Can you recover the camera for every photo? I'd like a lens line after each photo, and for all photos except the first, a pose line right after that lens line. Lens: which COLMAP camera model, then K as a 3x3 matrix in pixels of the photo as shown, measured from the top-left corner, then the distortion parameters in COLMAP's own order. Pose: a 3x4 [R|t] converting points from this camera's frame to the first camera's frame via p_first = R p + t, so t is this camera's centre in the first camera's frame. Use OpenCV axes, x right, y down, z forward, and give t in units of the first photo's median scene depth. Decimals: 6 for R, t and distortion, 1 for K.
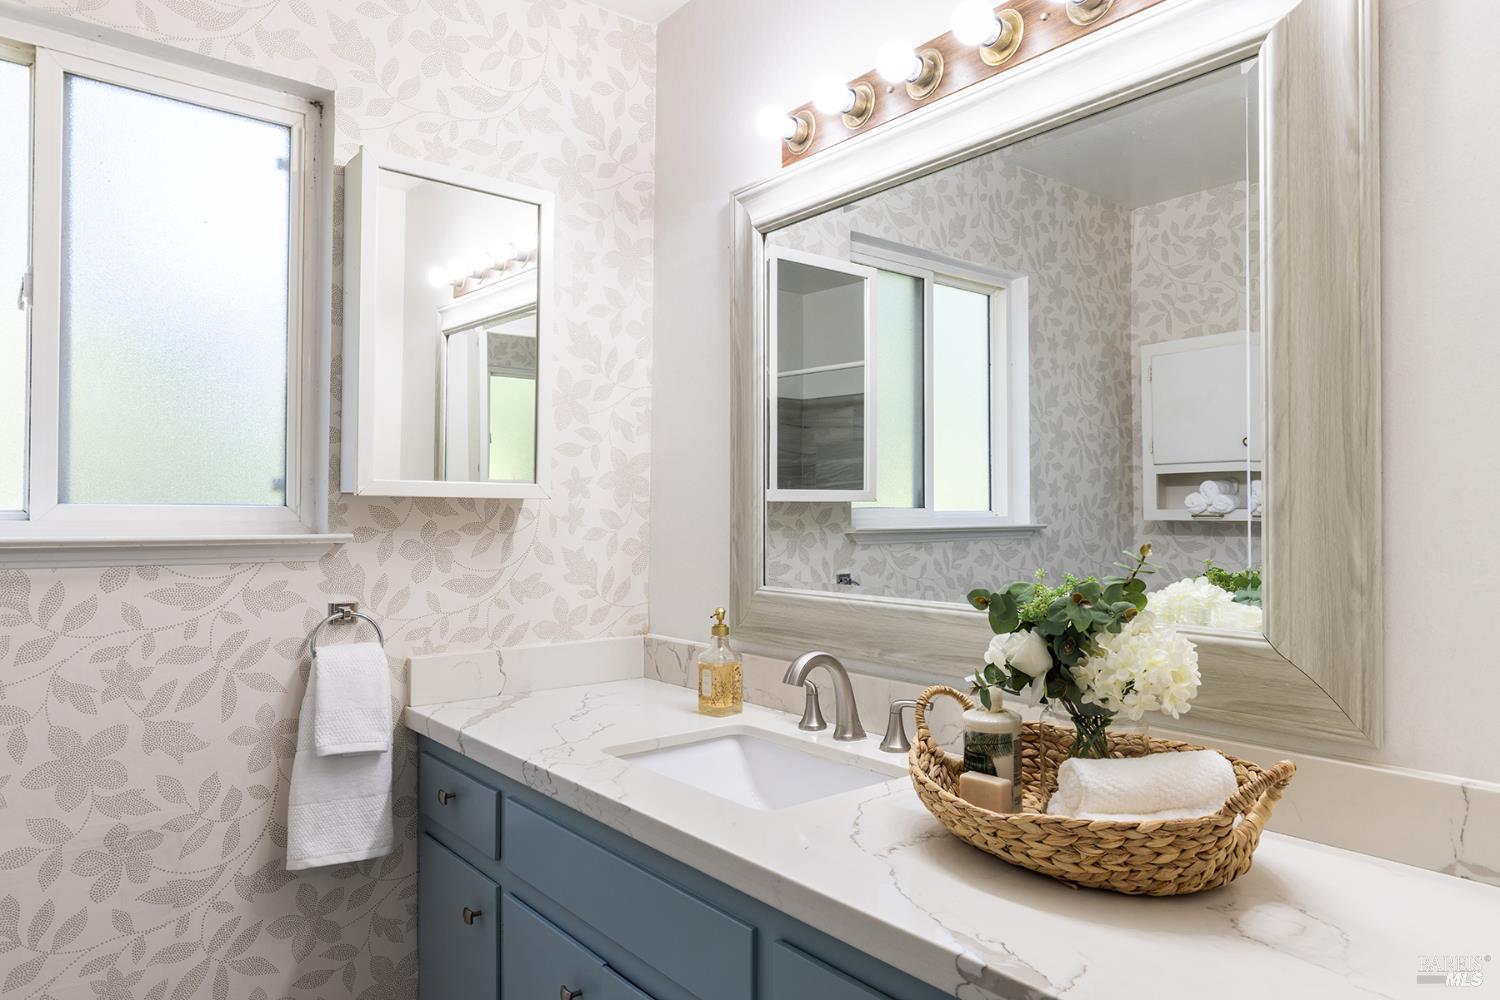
lens RADIAL K [[937.4, 0, 756.8], [0, 937.4, 502.6], [0, 0, 1]] dist [0.003997, -0.000721]
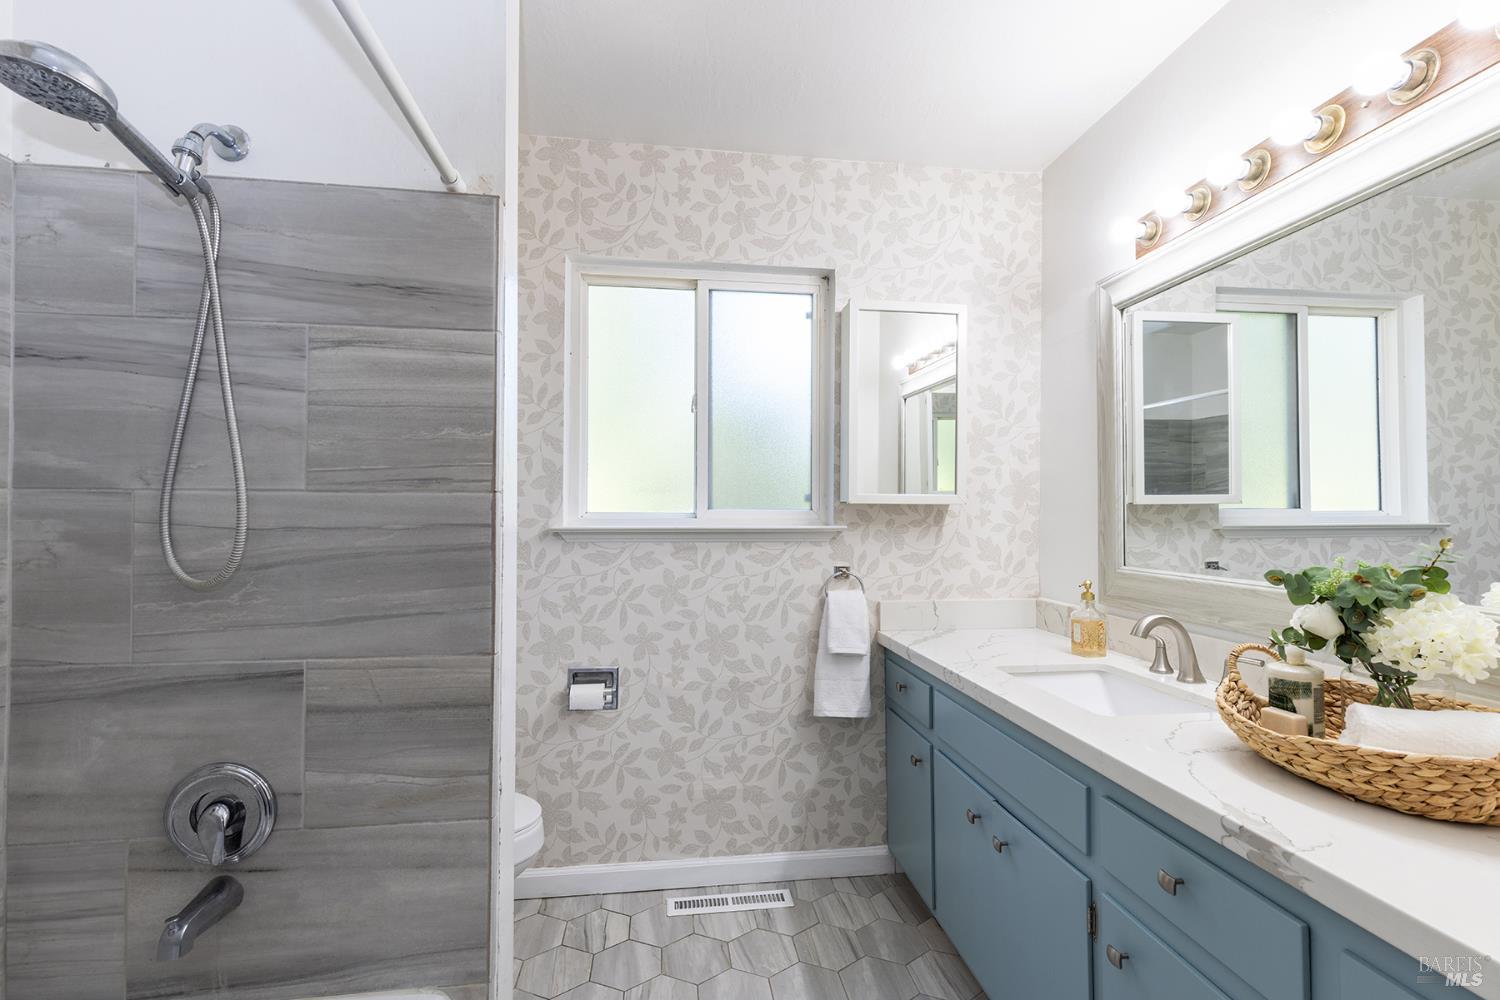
lens RADIAL K [[680.0, 0, 754.2], [0, 680.0, 503.8], [0, 0, 1]] dist [0.005527, -0.000702]
pose [[0.849852, -0.010094, -0.526925, 0.079138], [0.008523, 0.999949, -0.005410, -0.001985], [0.526952, 0.000107, 0.849895, -0.142240]]
